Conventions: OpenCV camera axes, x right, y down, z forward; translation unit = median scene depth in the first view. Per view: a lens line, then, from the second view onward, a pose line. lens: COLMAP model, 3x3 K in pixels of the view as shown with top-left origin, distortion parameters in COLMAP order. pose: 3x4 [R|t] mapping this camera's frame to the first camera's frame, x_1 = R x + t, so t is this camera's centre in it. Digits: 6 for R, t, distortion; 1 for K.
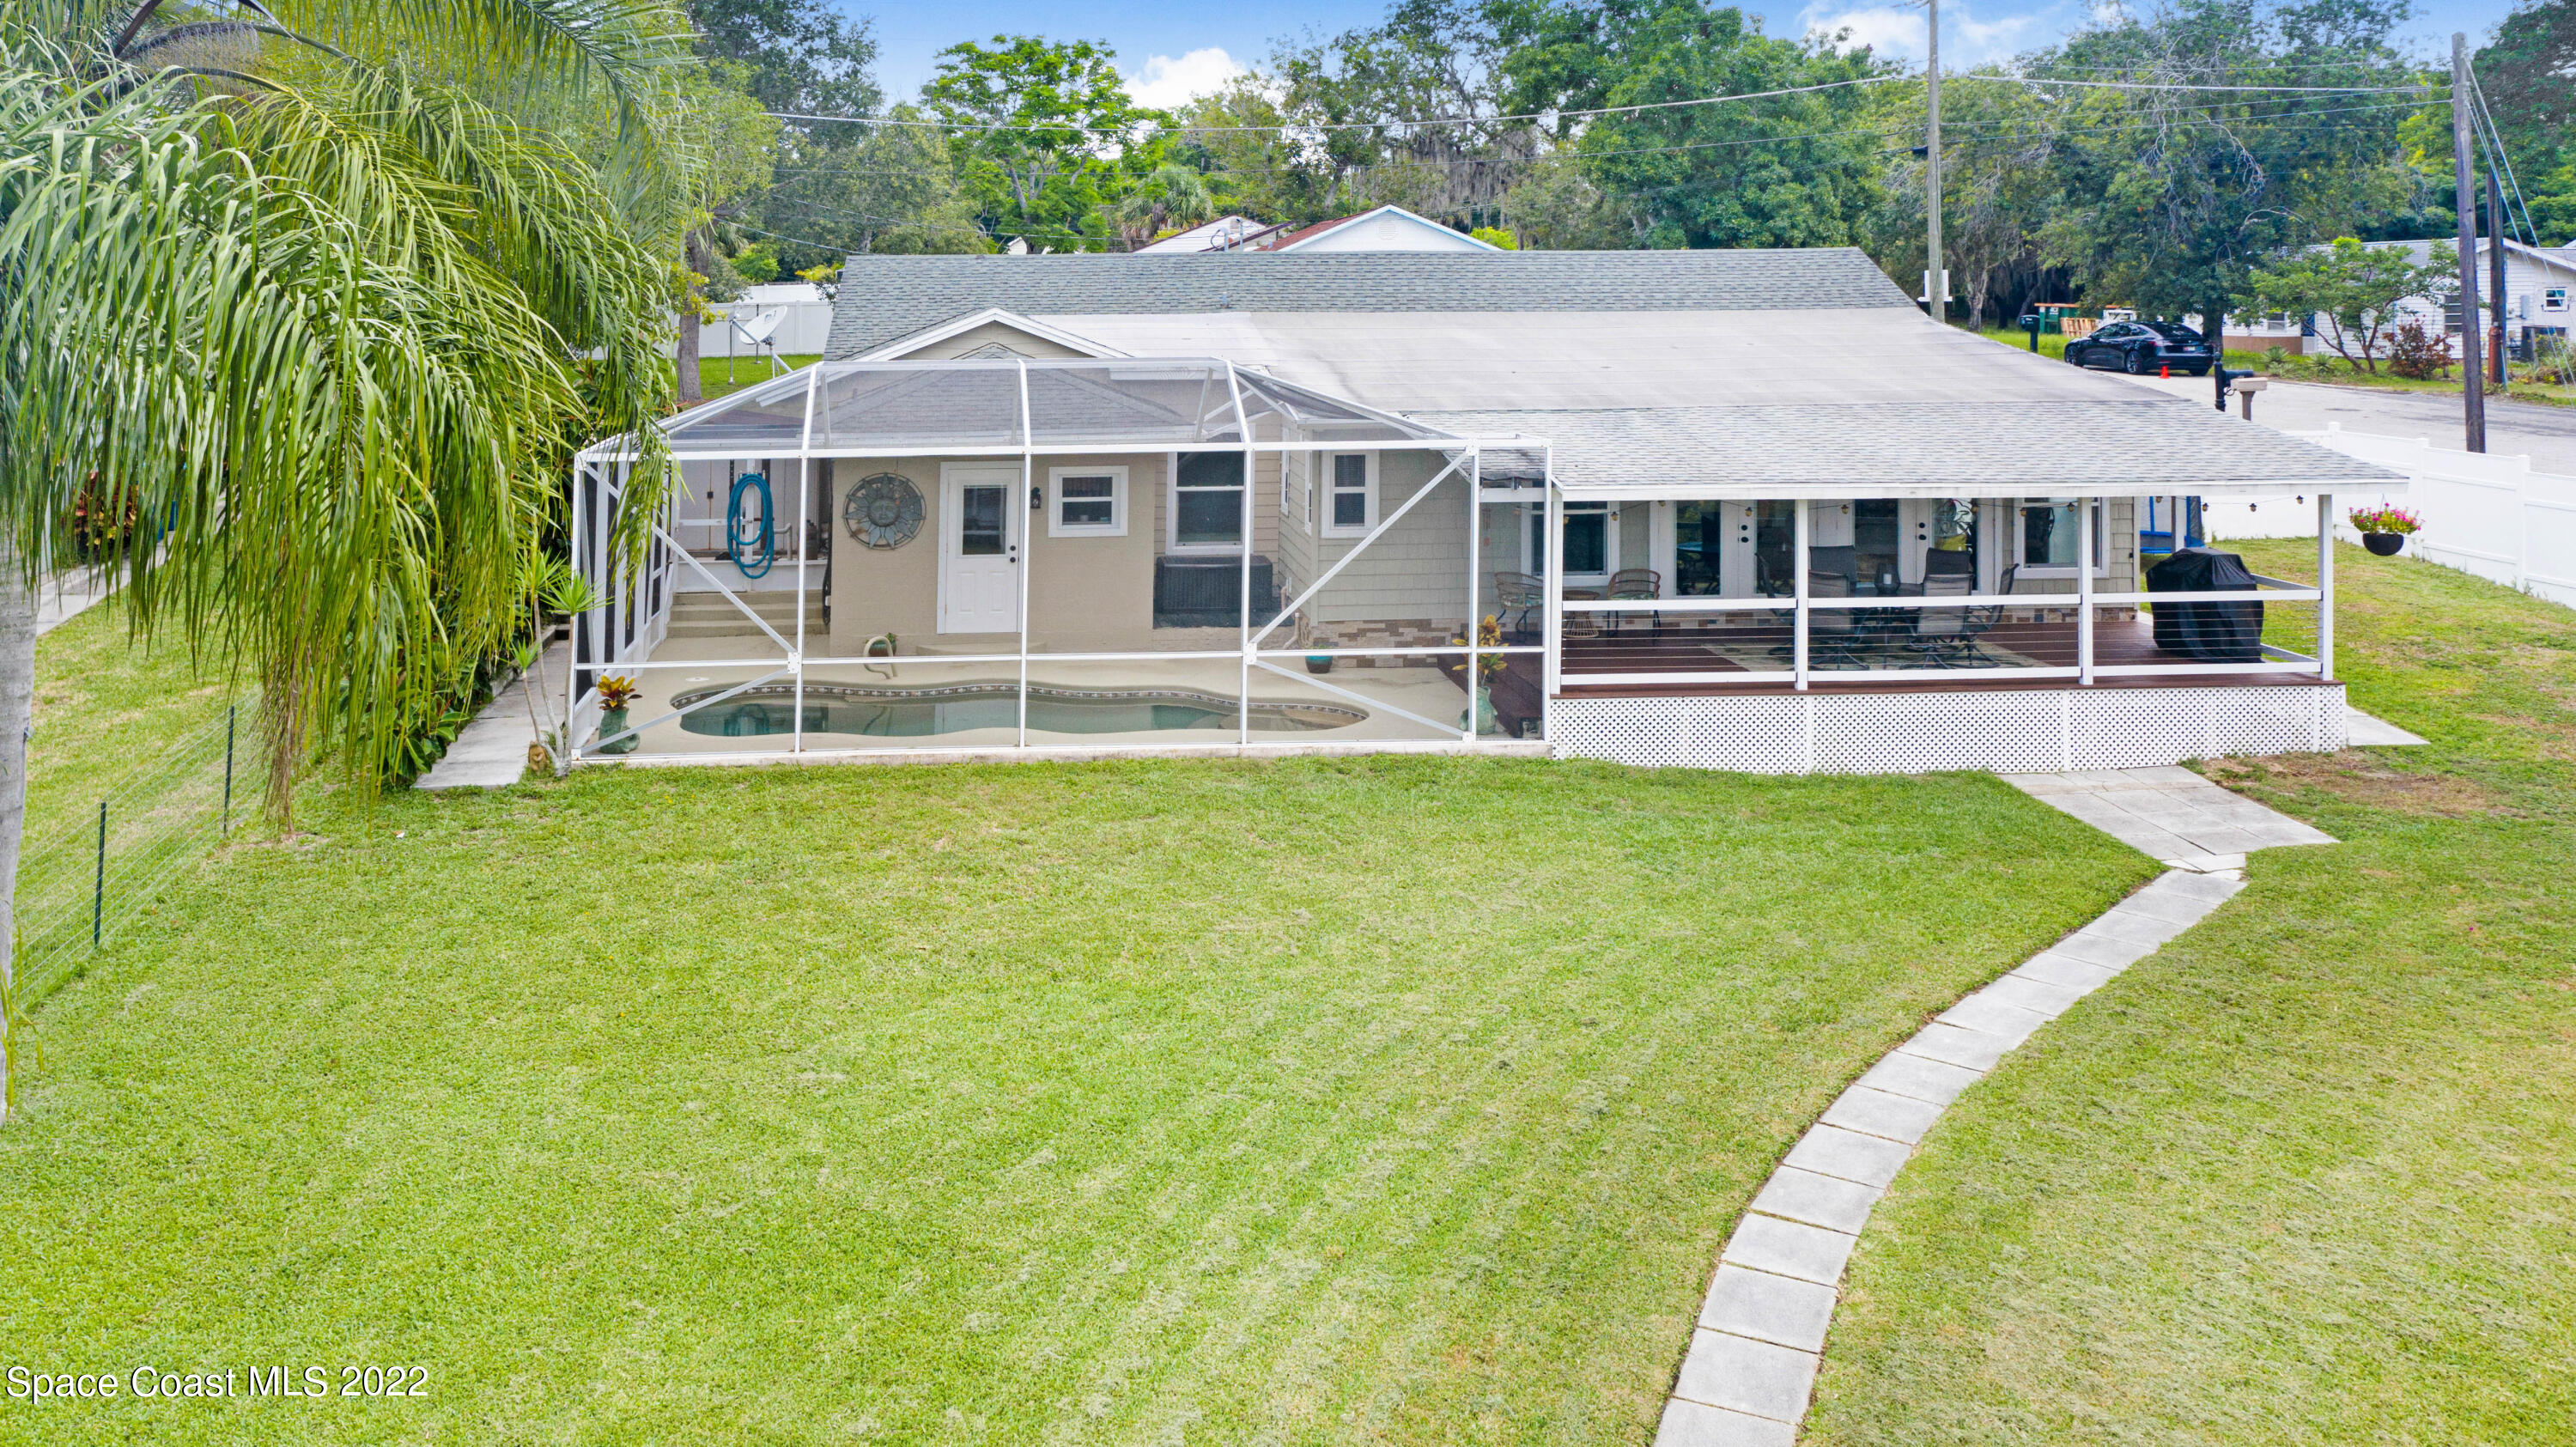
lens RADIAL K [[2047.8, 0, 1215.4], [0, 2047.8, 637.8], [0, 0, 1]] dist [-0.010067, -0.003048]
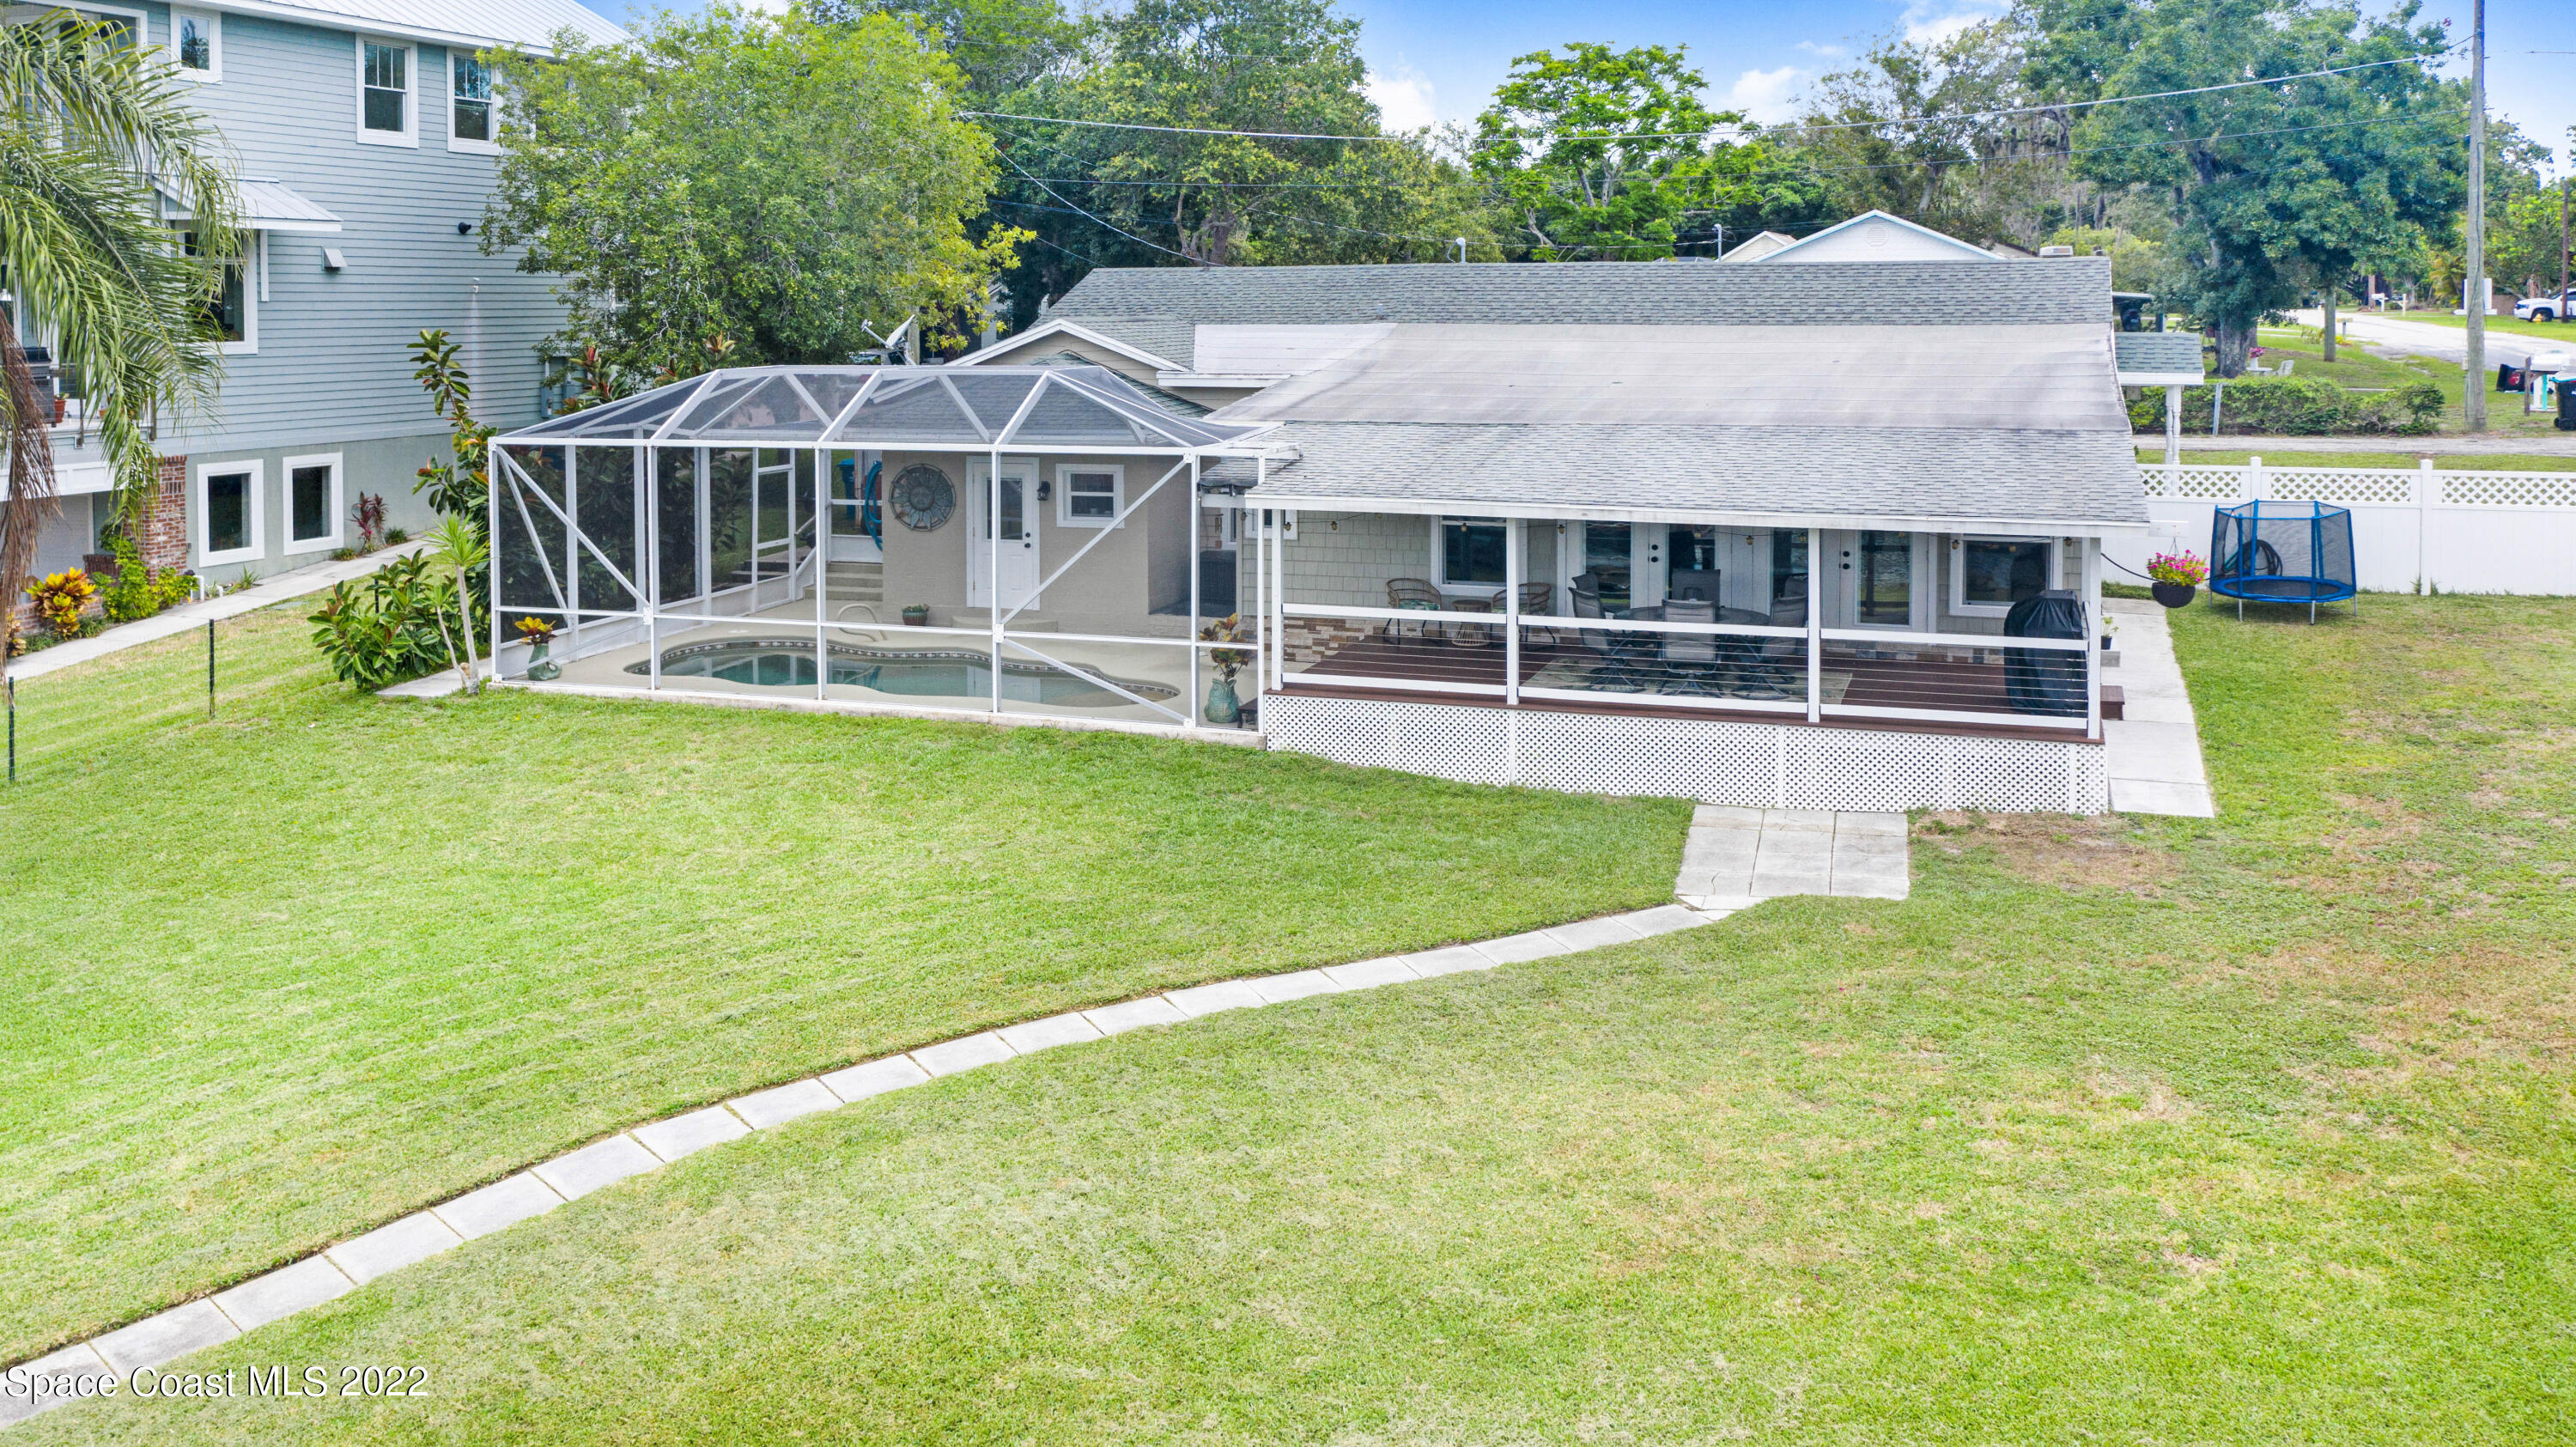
lens RADIAL K [[2039.1, 0, 1288.0], [0, 2039.1, 723.5], [0, 0, 1]] dist [-0.005551, 0.003286]
pose [[0.927811, 0.079046, -0.364580, 0.454789], [-0.064424, 0.996561, 0.052118, -0.008705], [0.367445, -0.024868, 0.929713, 0.013869]]
